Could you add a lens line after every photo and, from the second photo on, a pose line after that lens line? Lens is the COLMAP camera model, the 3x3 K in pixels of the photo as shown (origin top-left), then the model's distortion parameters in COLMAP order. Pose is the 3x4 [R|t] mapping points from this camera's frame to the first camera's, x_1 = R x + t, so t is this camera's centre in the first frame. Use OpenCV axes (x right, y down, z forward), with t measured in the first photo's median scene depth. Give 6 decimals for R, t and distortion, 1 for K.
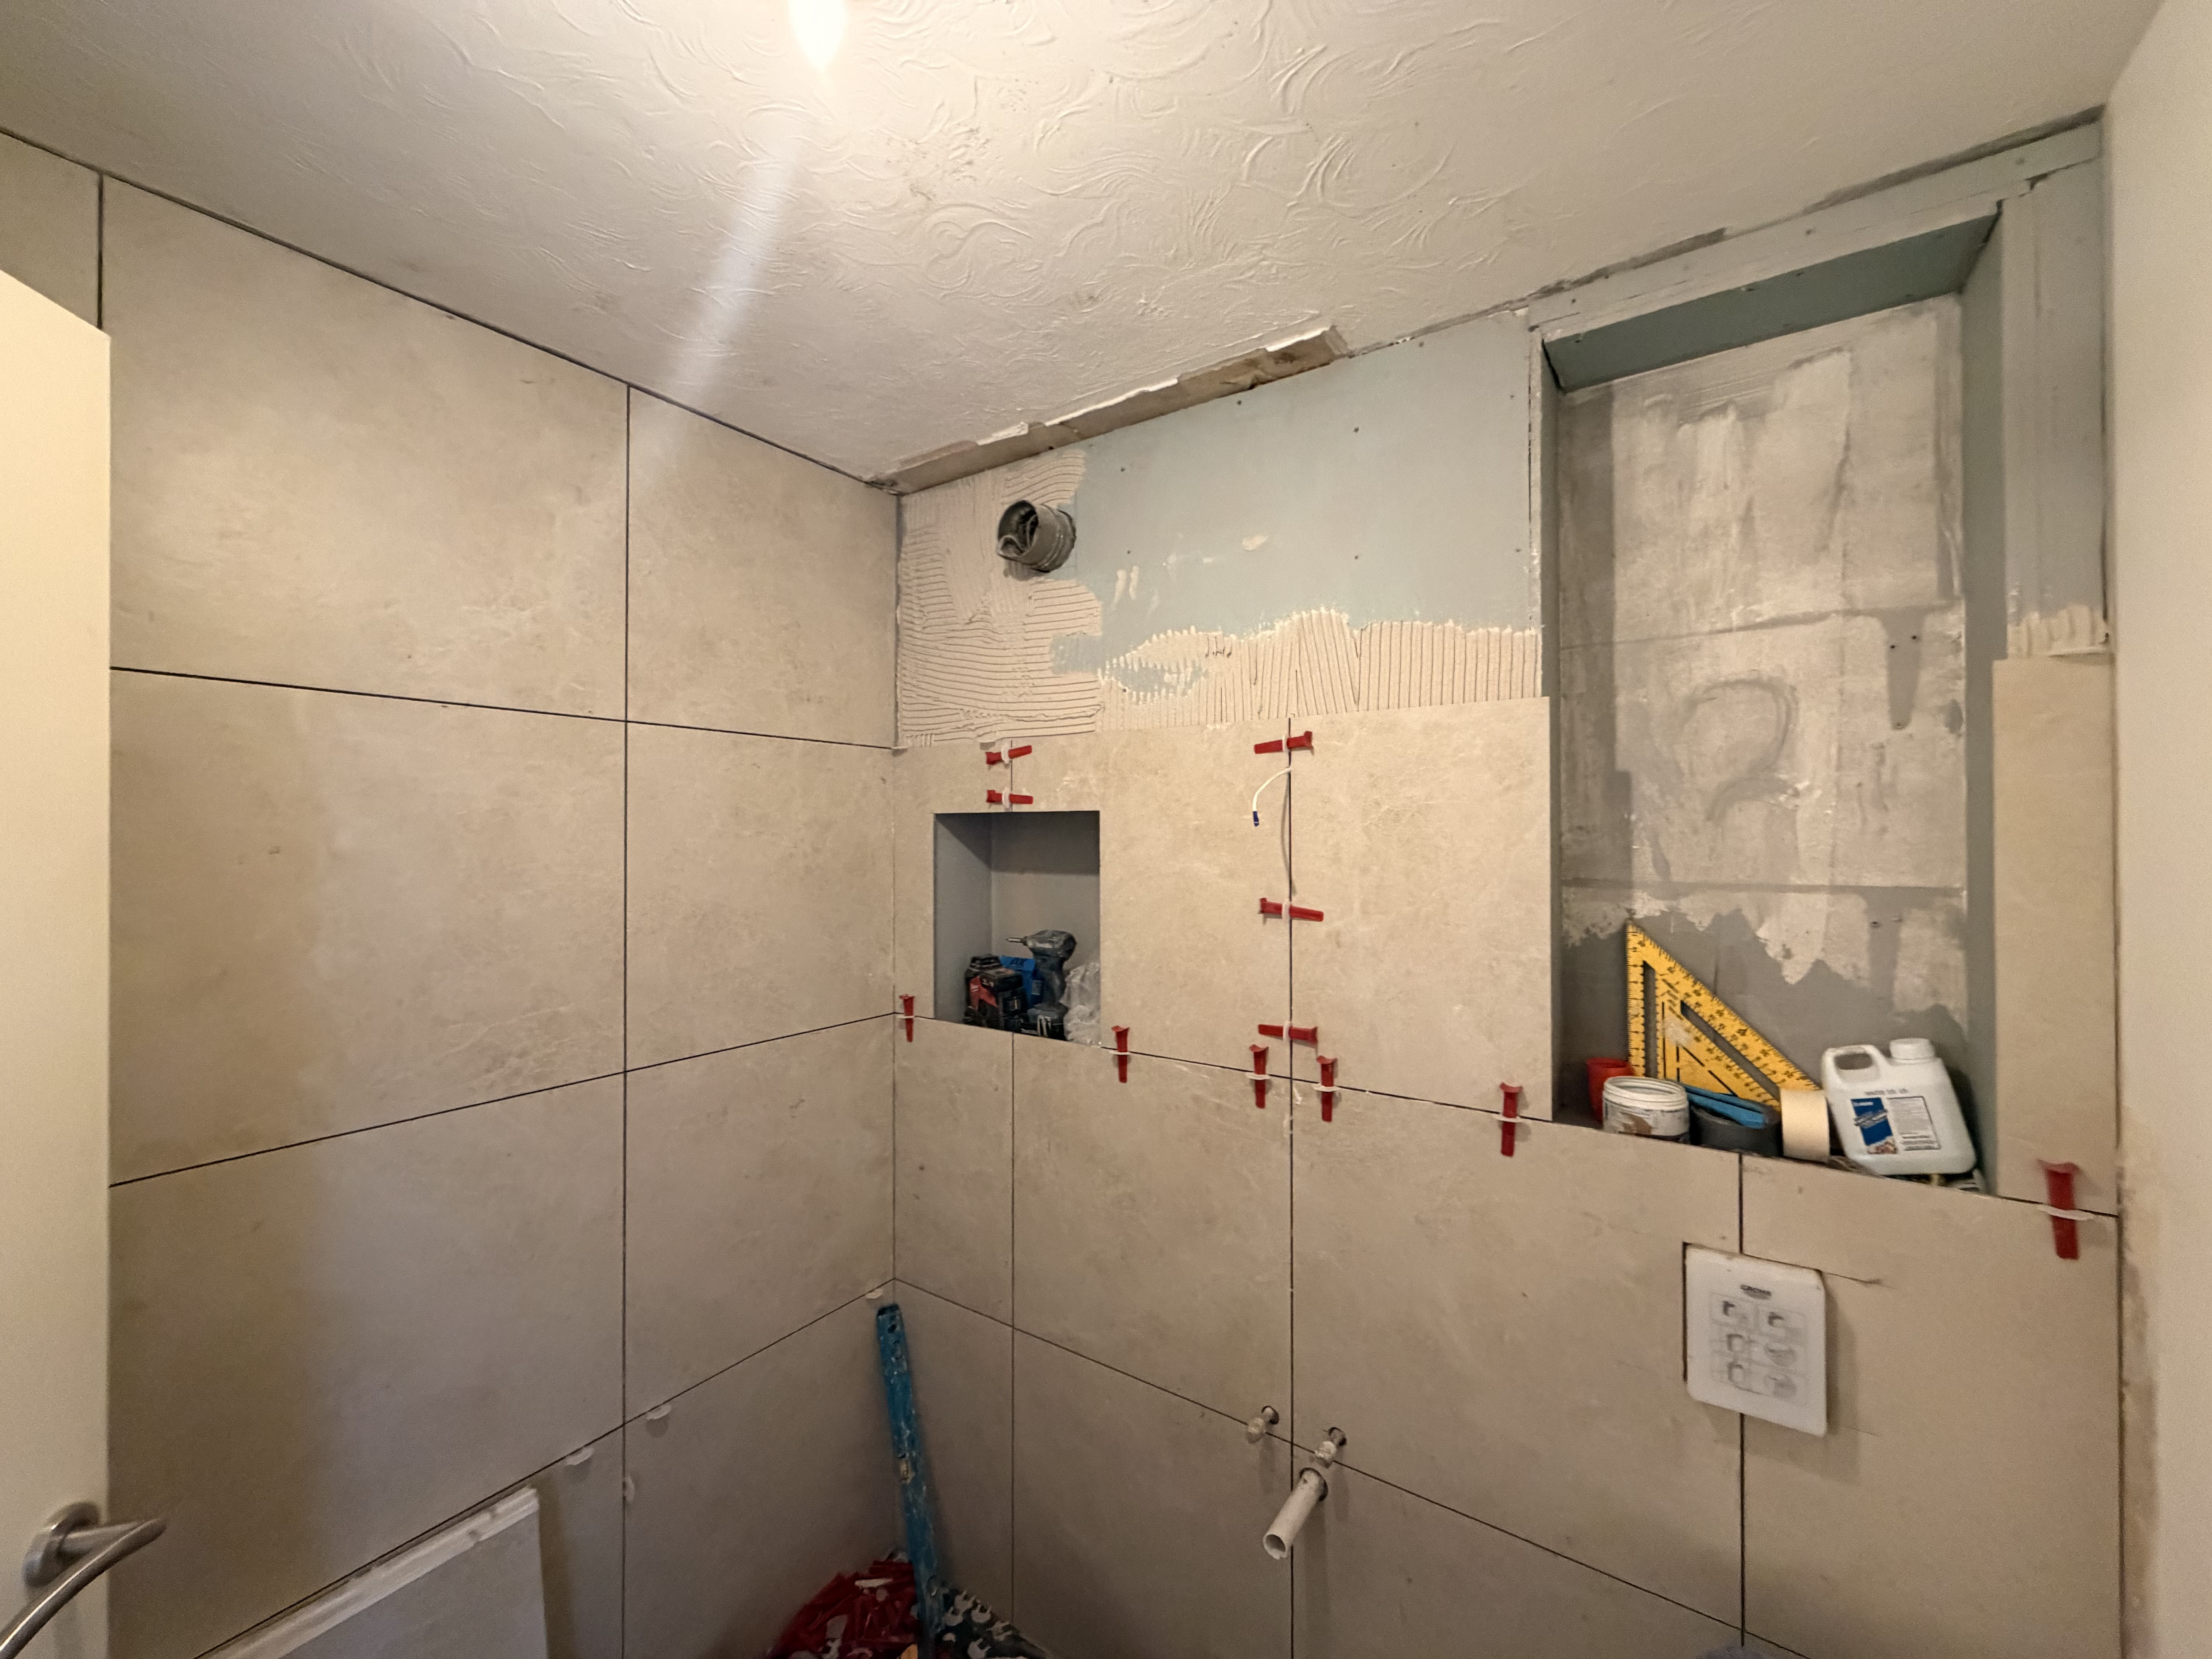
lens RADIAL K [[874.7, 0, 1093.5], [0, 874.7, 829.6], [0, 0, 1]] dist [0.003257, -0.002072]
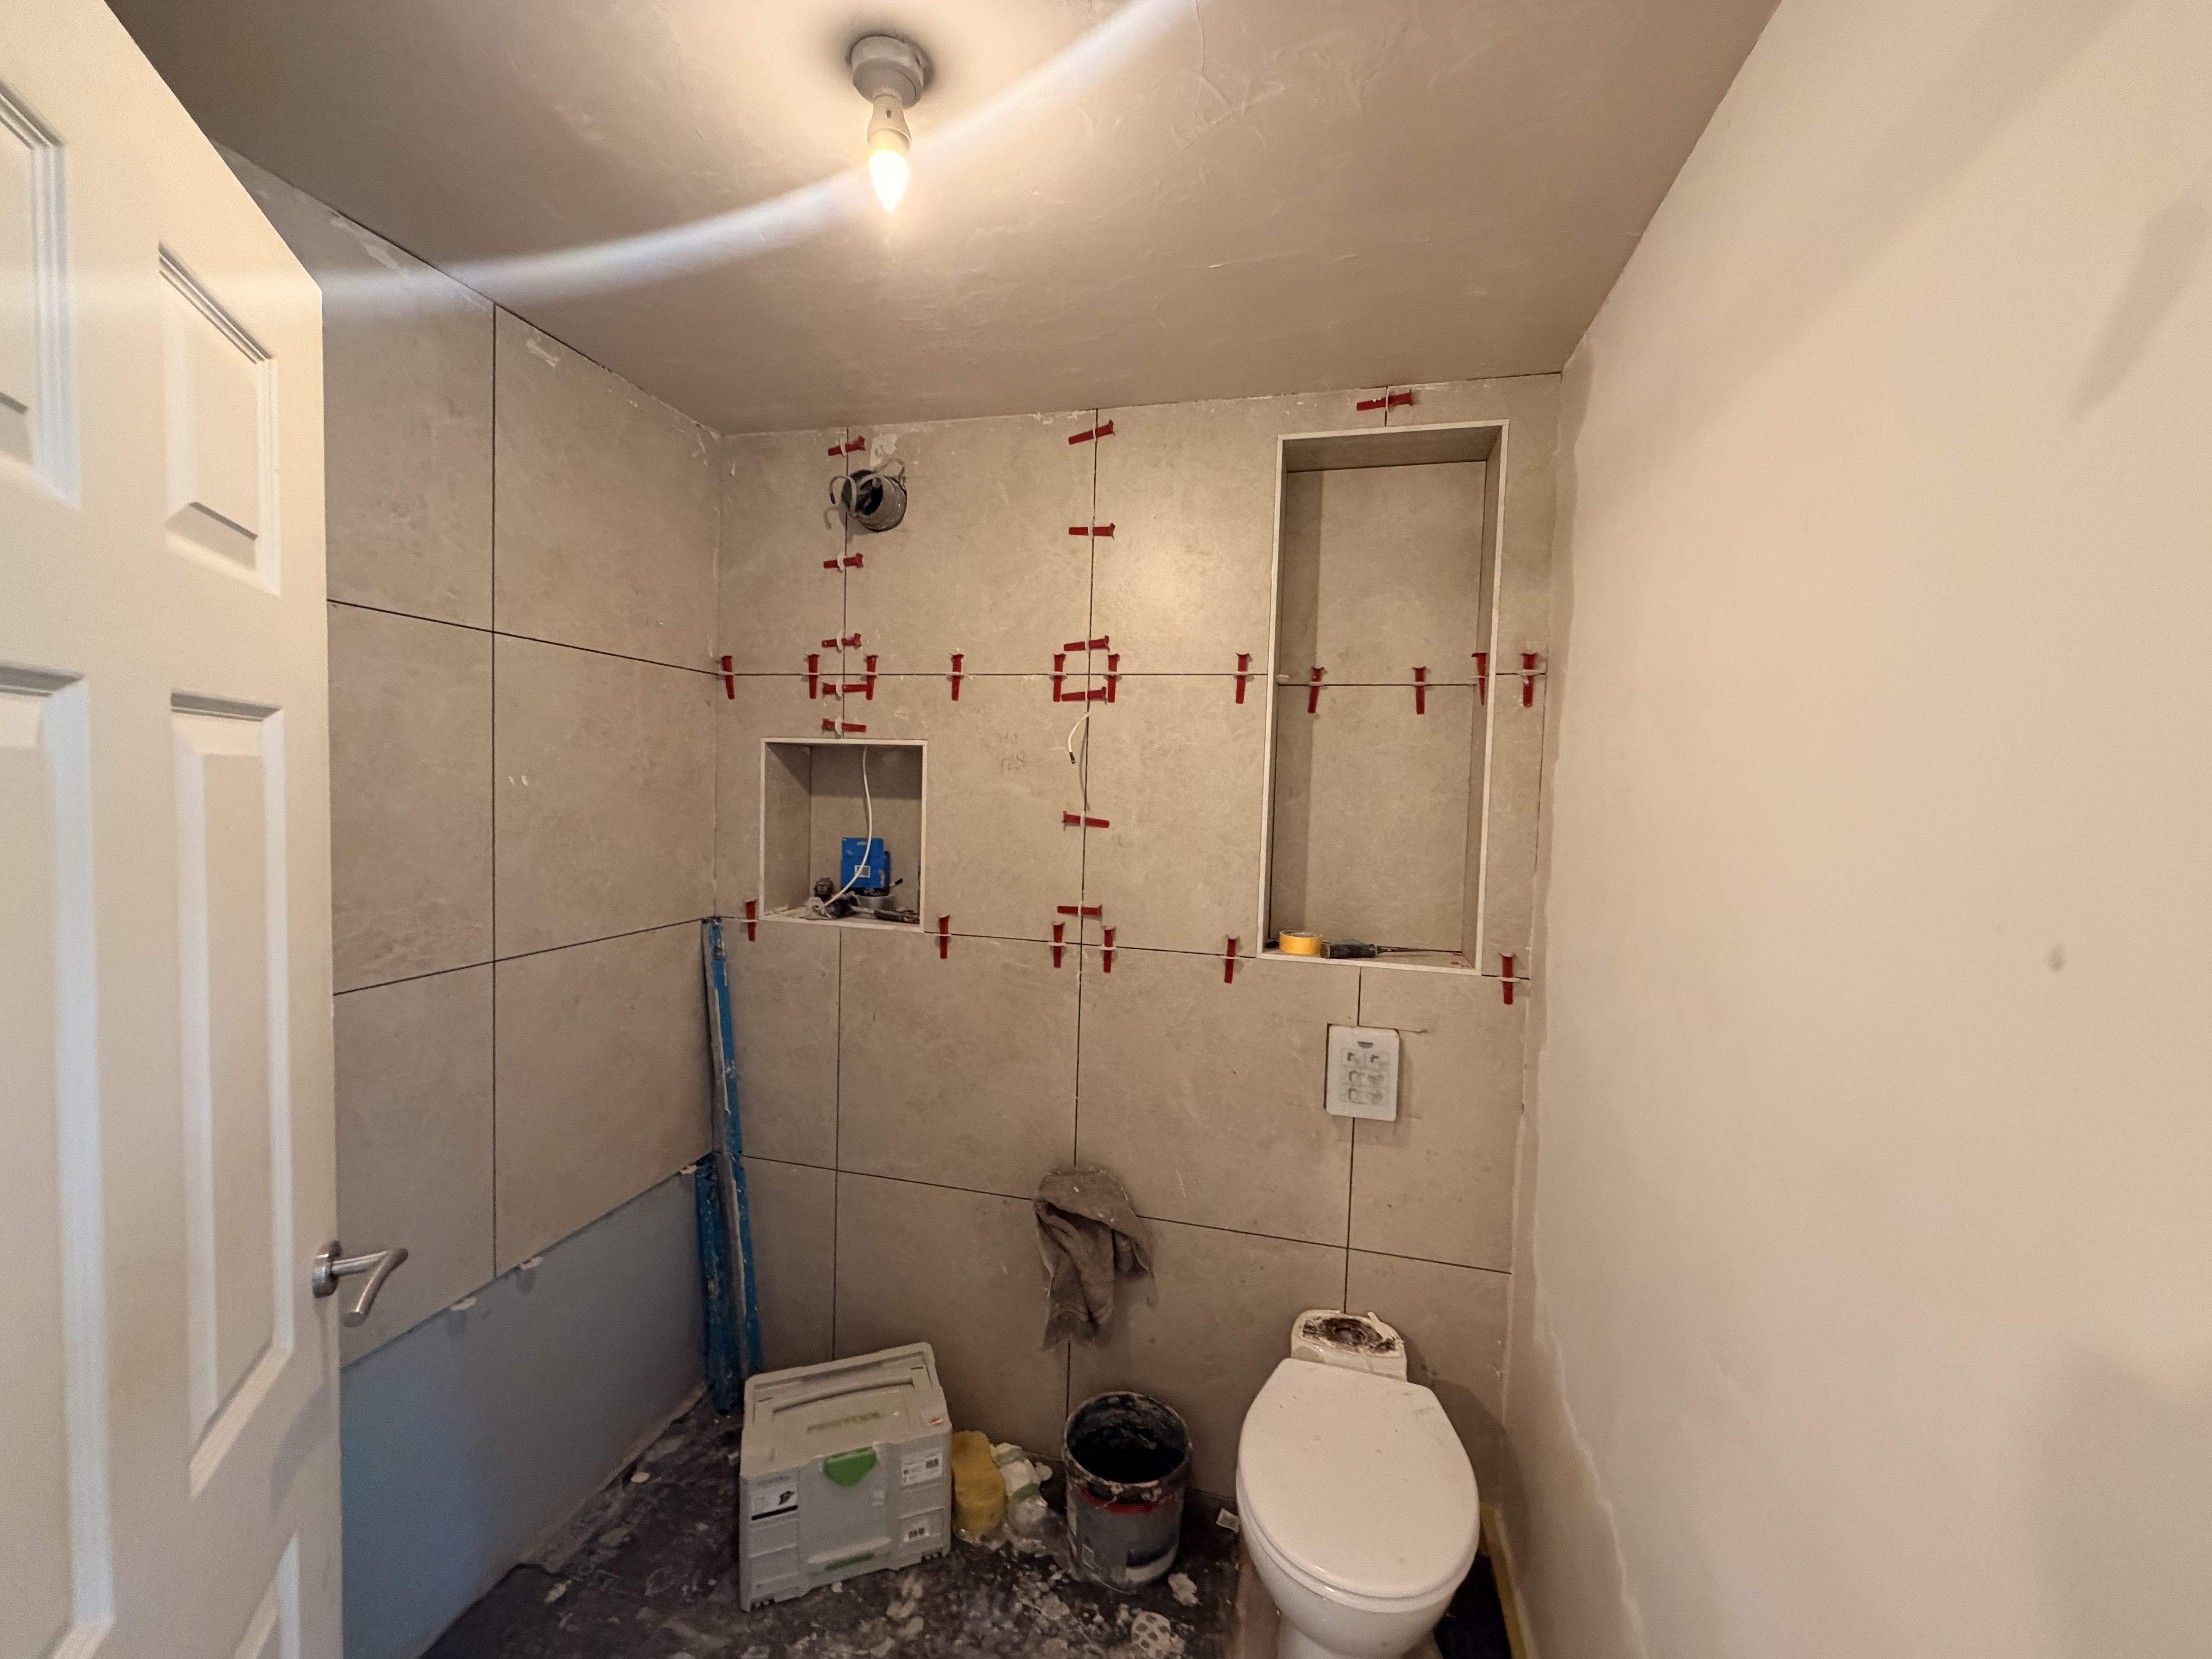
lens RADIAL K [[874.7, 0, 1082.5], [0, 874.7, 819.2], [0, 0, 1]] dist [0.003257, -0.002072]
pose [[0.937005, 0.016892, 0.348908, -0.260775], [-0.034806, 0.998374, 0.045138, 0.031832], [-0.347579, -0.054438, 0.936069, -0.271039]]
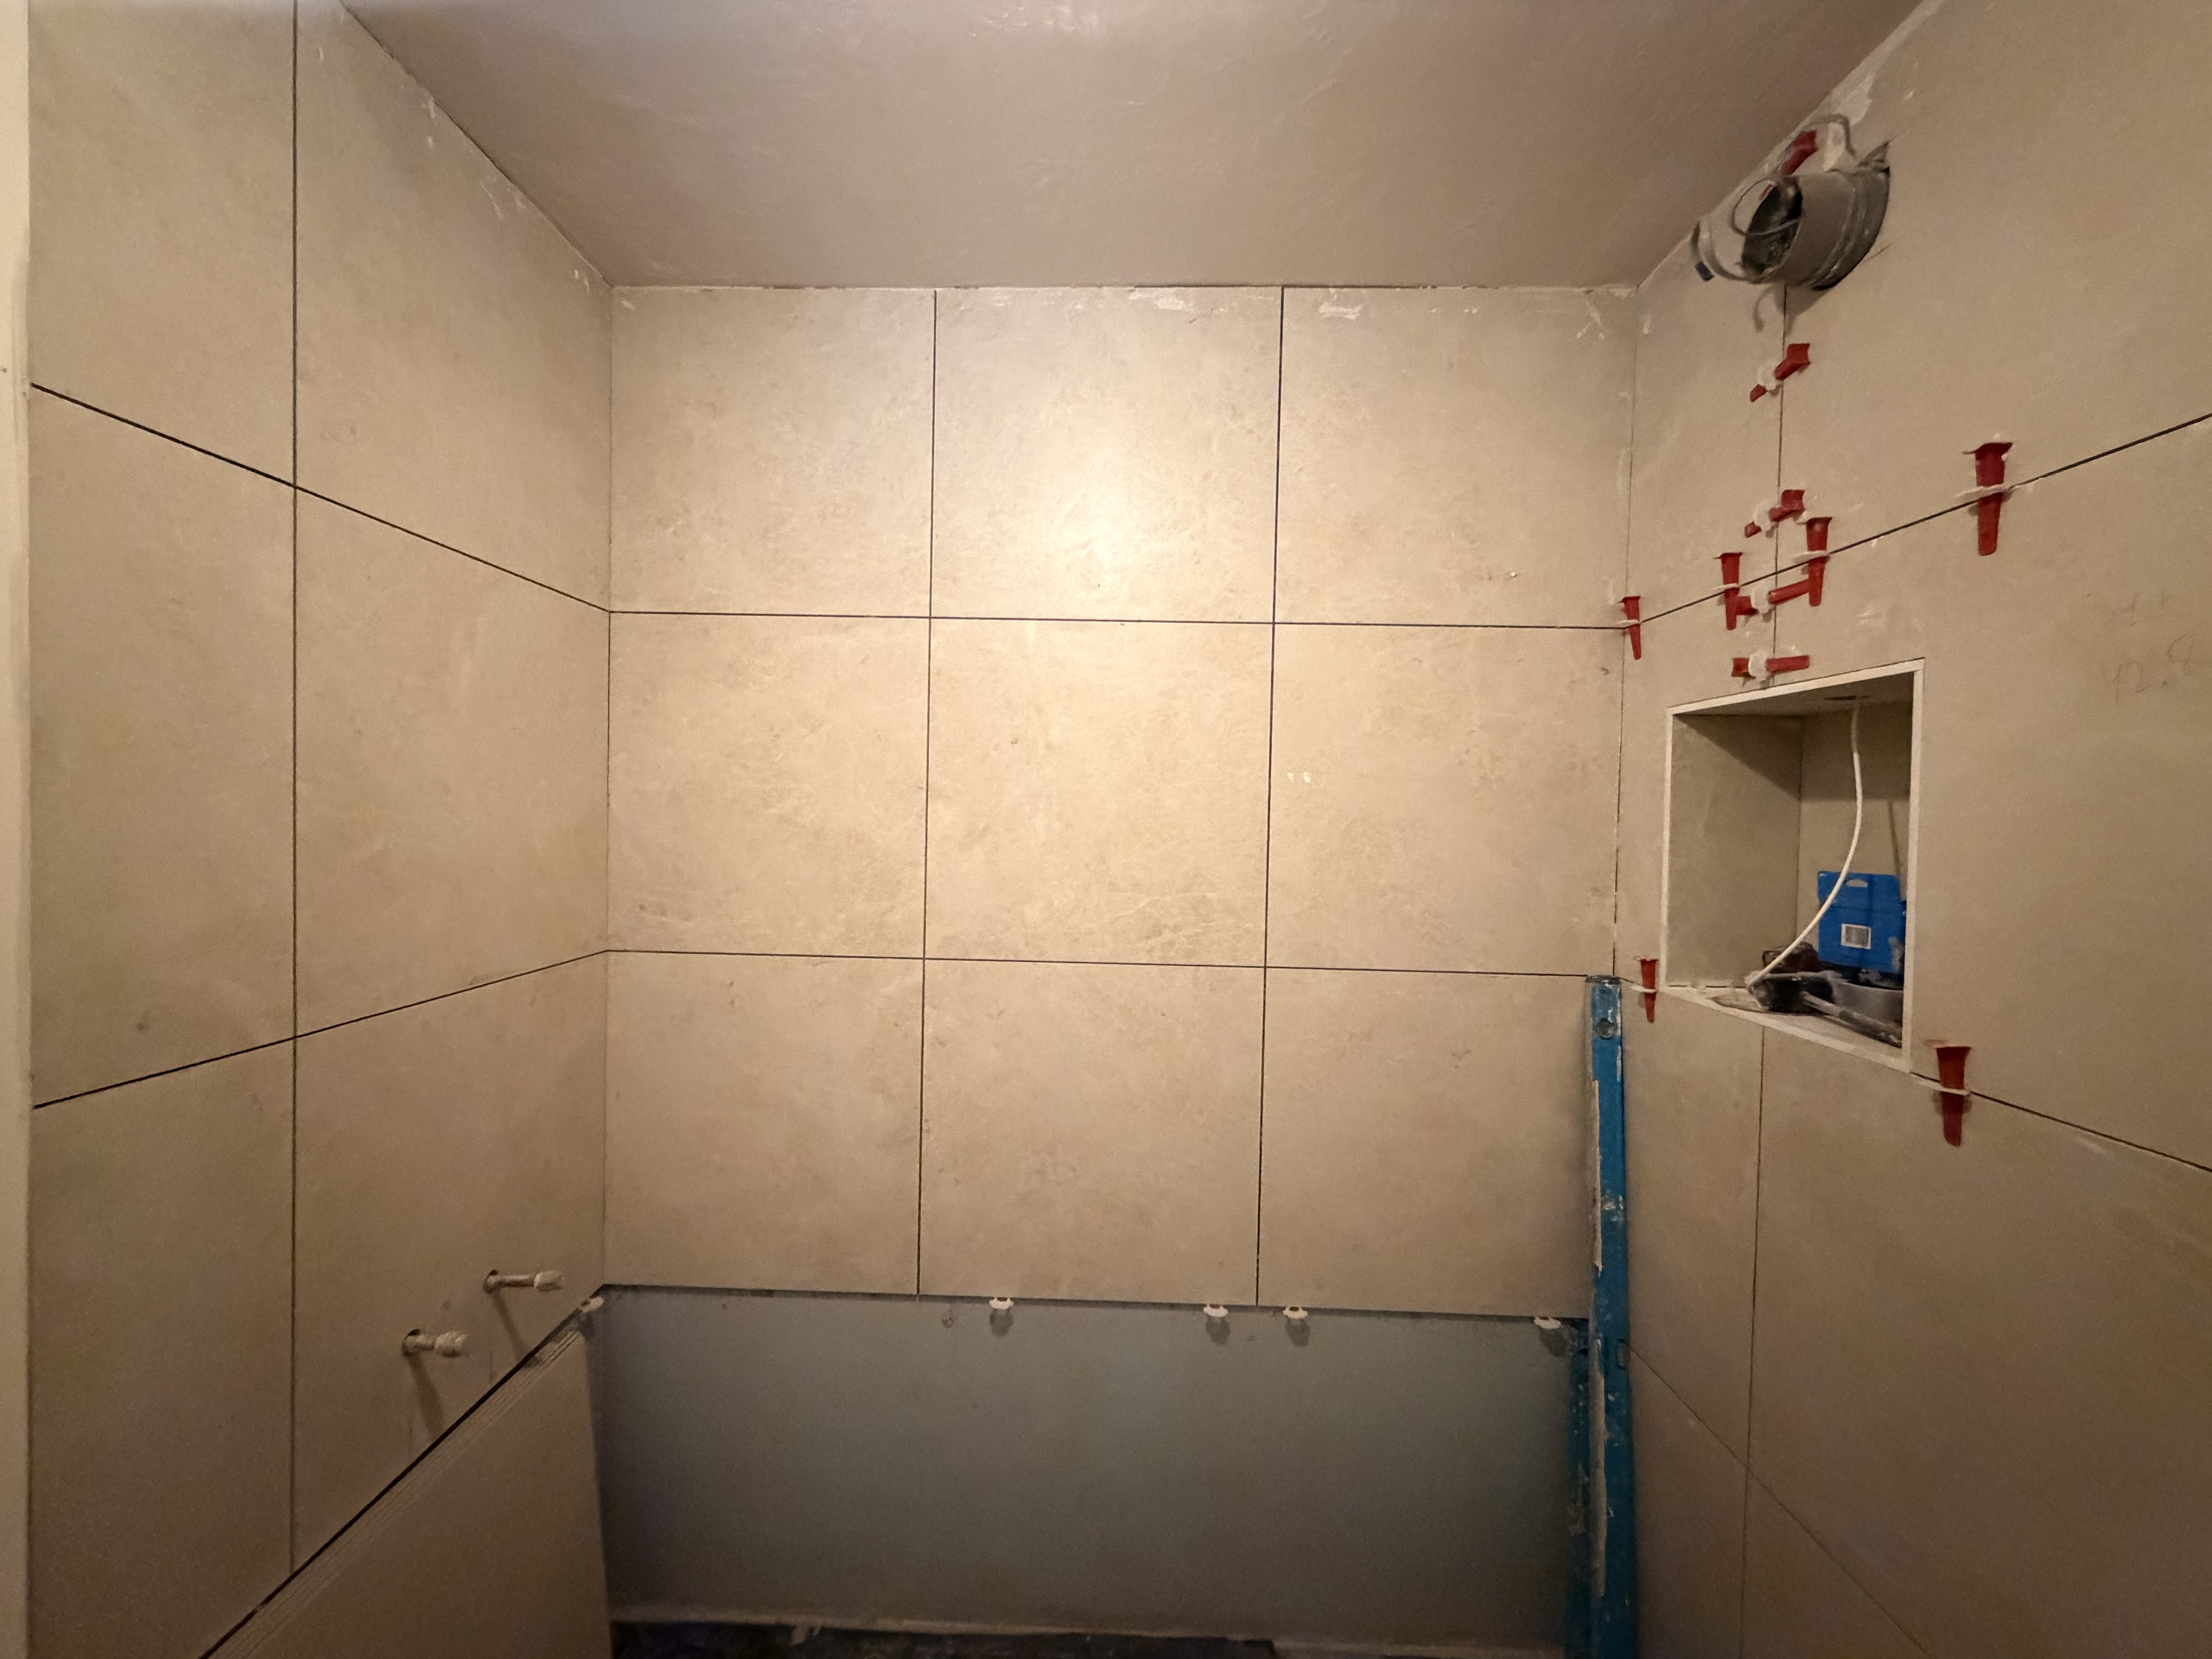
lens RADIAL K [[874.7, 0, 1096.8], [0, 874.7, 824.8], [0, 0, 1]] dist [0.003257, -0.002072]
pose [[0.560460, 0.026319, -0.827763, 0.217002], [-0.017561, 0.999648, 0.019894, 0.103256], [0.827995, 0.003387, 0.560725, 0.289842]]
